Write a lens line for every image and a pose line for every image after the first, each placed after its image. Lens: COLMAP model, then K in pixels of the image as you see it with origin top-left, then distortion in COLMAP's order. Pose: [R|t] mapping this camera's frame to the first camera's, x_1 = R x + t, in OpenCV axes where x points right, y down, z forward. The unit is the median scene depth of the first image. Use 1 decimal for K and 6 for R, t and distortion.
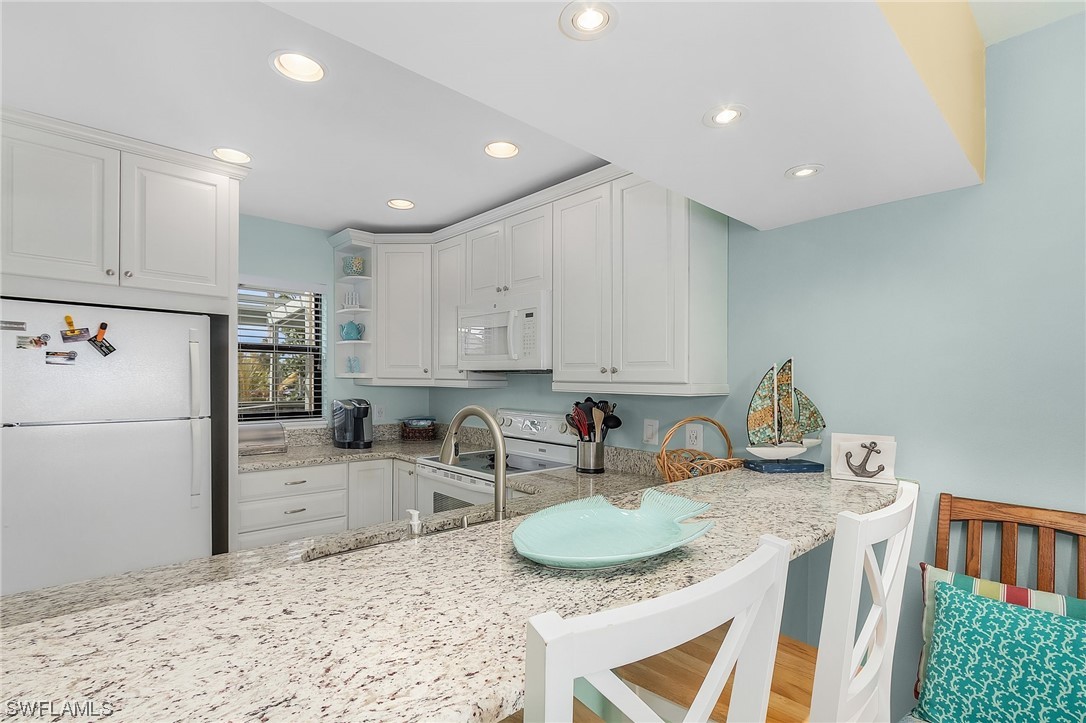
lens RADIAL K [[512.5, 0, 527.6], [0, 512.5, 382.0], [0, 0, 1]] dist [0.005029, -0.001456]
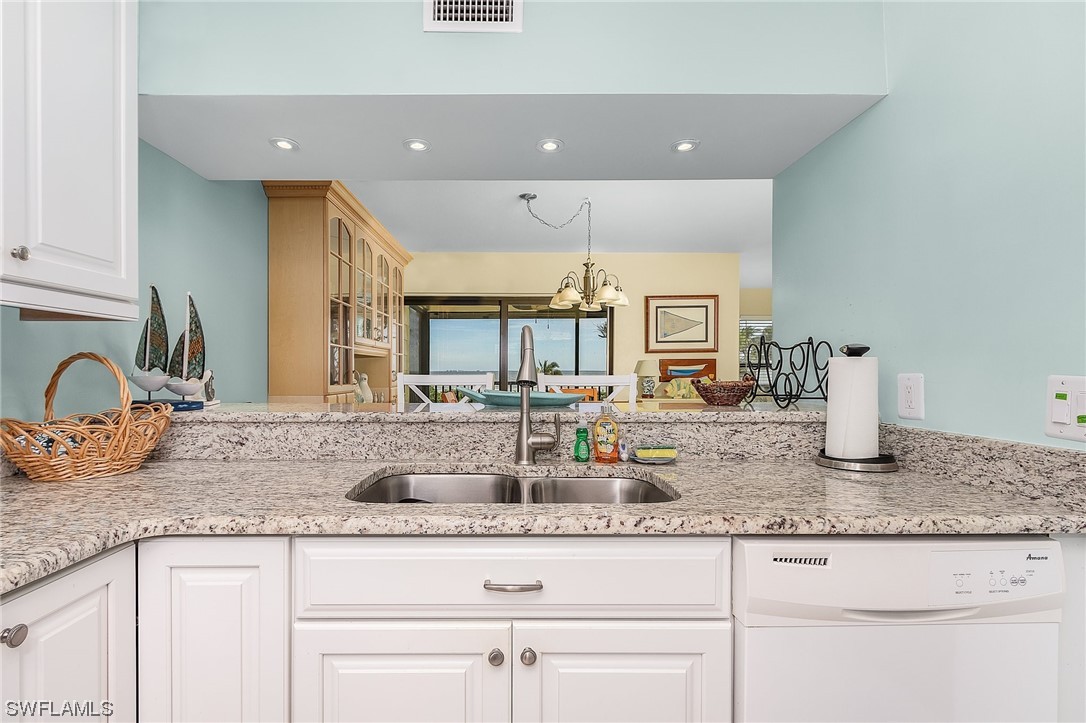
lens RADIAL K [[512.5, 0, 533.5], [0, 512.5, 369.0], [0, 0, 1]] dist [0.005029, -0.001456]
pose [[-0.749559, -0.012198, 0.661825, -0.428392], [-0.006891, 0.999920, 0.010625, 0.064373], [-0.661902, 0.003403, -0.749583, 0.928581]]
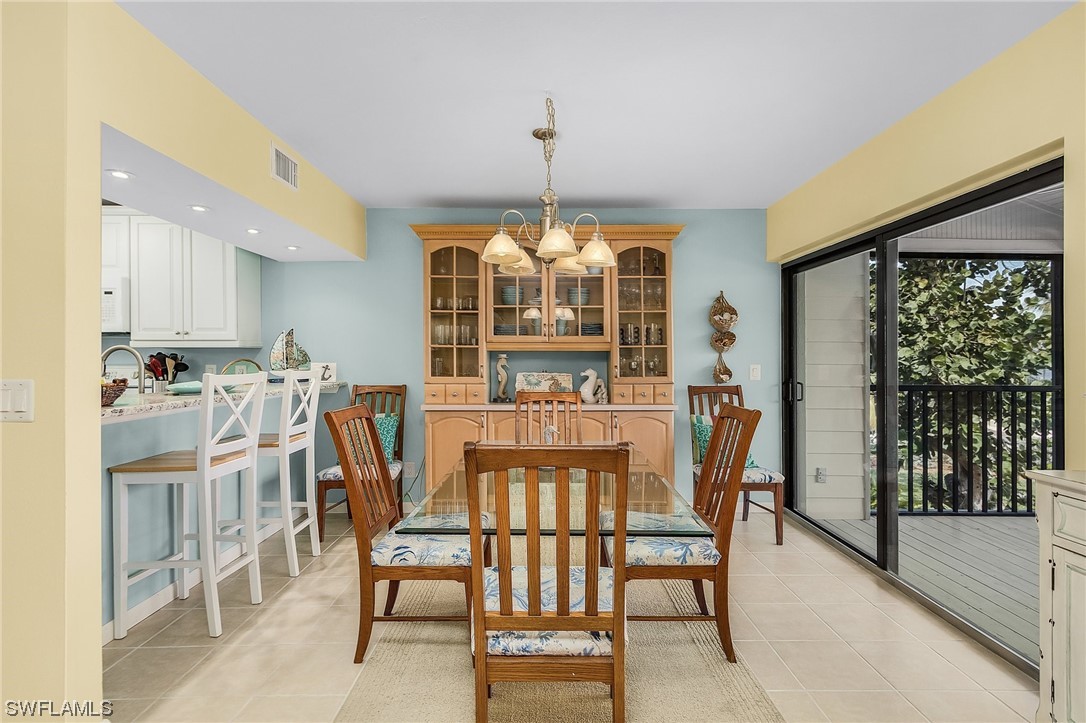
lens RADIAL K [[512.5, 0, 543.9], [0, 512.5, 356.2], [0, 0, 1]] dist [0.005029, -0.001456]
pose [[0.651434, -0.010289, 0.758636, -0.294369], [0.013045, 0.999912, 0.002360, 0.055580], [-0.758593, 0.008358, 0.651511, -0.826829]]
